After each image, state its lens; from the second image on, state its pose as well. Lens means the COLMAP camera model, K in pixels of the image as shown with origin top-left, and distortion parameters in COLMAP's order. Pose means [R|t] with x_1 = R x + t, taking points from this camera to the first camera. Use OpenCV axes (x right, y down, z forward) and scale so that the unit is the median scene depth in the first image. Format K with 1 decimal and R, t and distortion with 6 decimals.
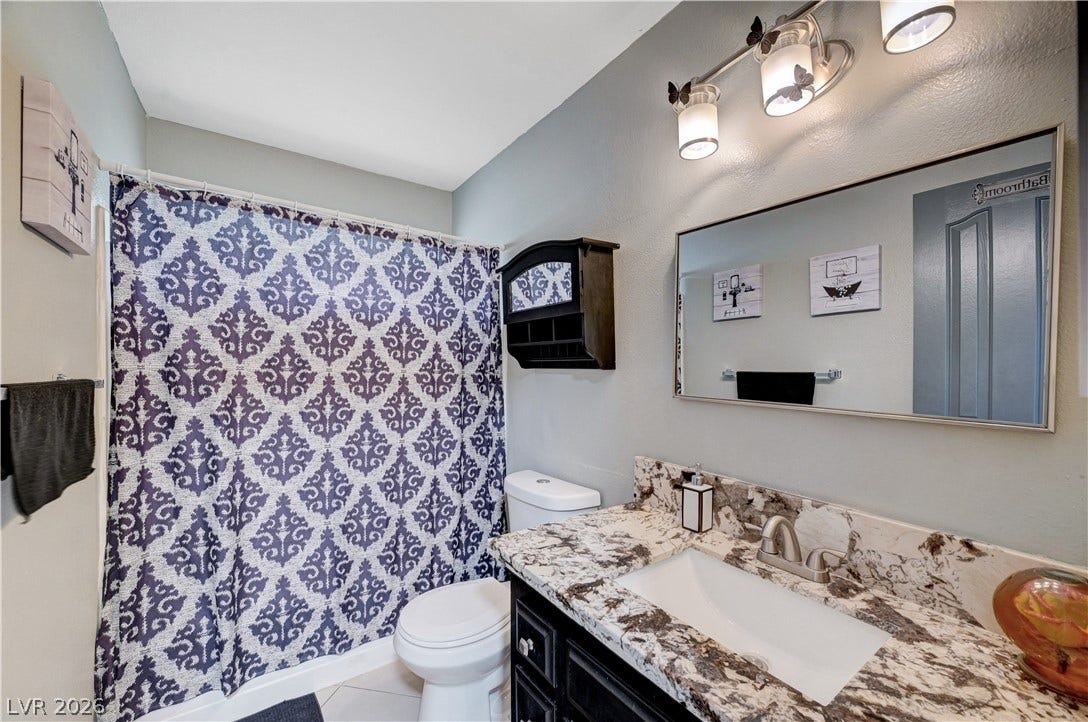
lens RADIAL K [[431.6, 0, 542.5], [0, 431.6, 368.5], [0, 0, 1]] dist [-0.006862, 0.000342]
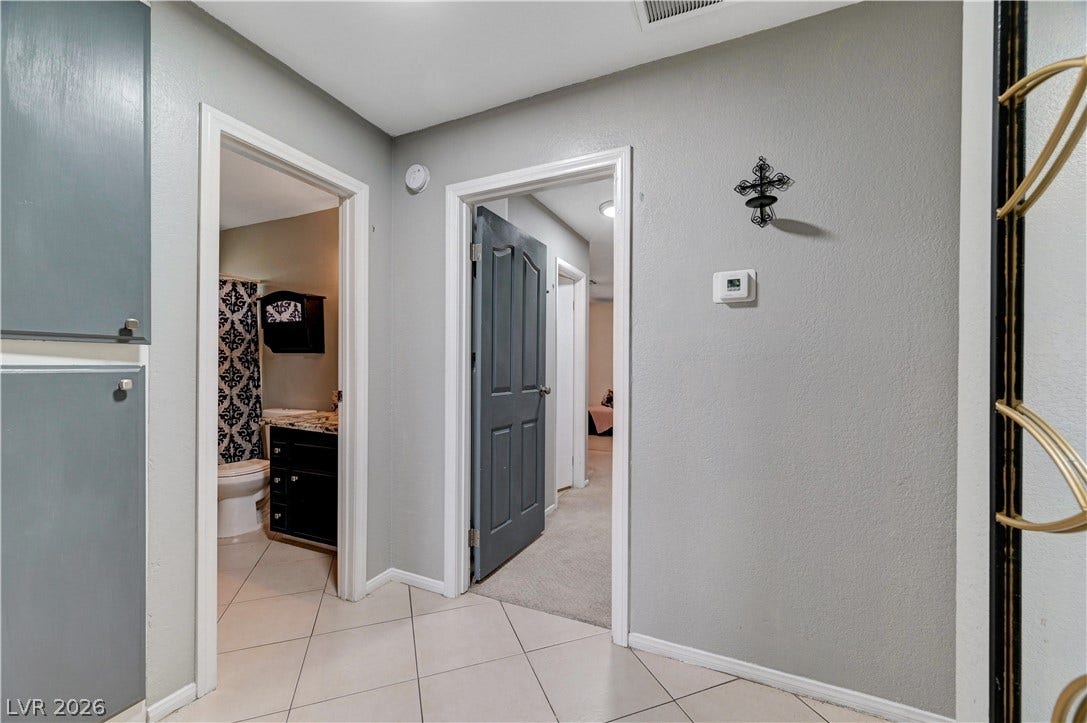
lens RADIAL K [[431.2, 0, 553.5], [0, 431.2, 367.5], [0, 0, 1]] dist [-0.006862, 0.000342]
pose [[0.857260, 0.001137, 0.514883, 0.029997], [-0.005508, 0.999961, 0.006962, 0.038421], [-0.514855, -0.008804, 0.857232, -1.073028]]
